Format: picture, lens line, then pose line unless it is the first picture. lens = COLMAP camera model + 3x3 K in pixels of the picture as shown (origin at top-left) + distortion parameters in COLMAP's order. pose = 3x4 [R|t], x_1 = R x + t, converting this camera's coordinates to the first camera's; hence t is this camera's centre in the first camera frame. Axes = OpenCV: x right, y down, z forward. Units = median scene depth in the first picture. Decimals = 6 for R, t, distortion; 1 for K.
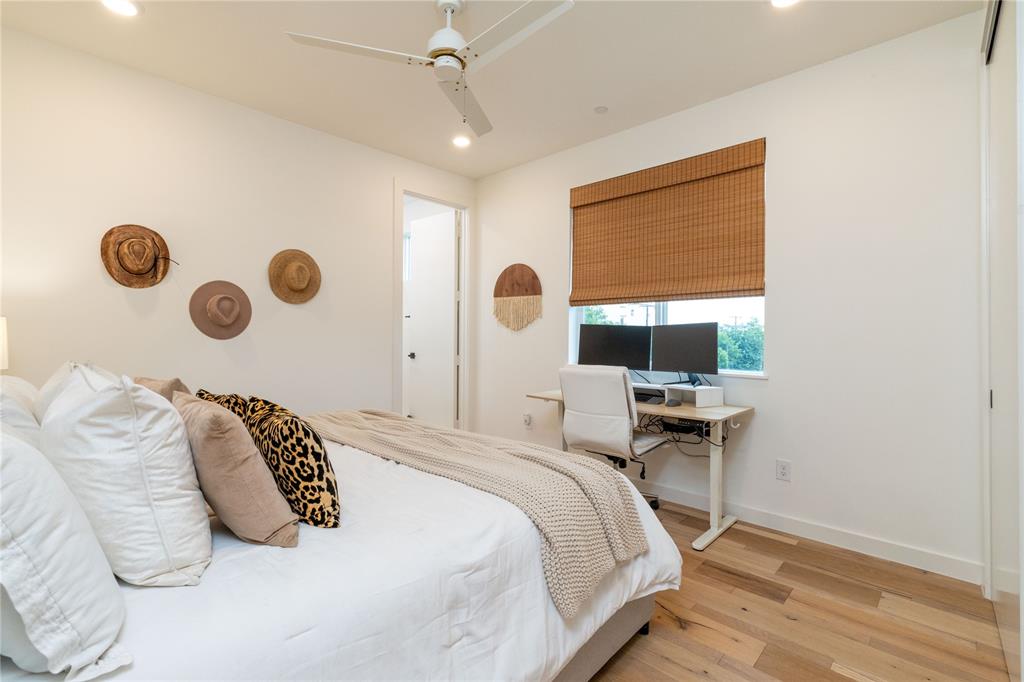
lens RADIAL K [[451.6, 0, 511.5], [0, 451.6, 337.8], [0, 0, 1]] dist [0.000330, 0.000009]
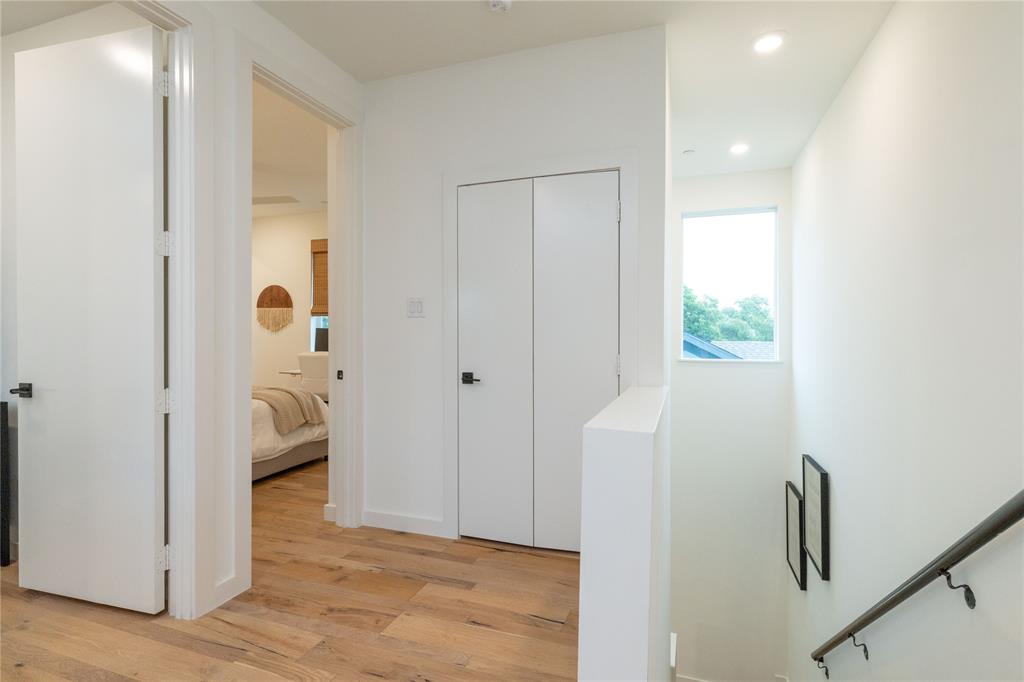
lens RADIAL K [[510.6, 0, 514.8], [0, 510.6, 339.5], [0, 0, 1]] dist [0.001763, 0.000080]
pose [[0.913971, -0.007869, 0.405702, 0.052694], [0.006113, 0.999966, 0.005624, 0.004400], [-0.405732, -0.002660, 0.913988, -0.830850]]
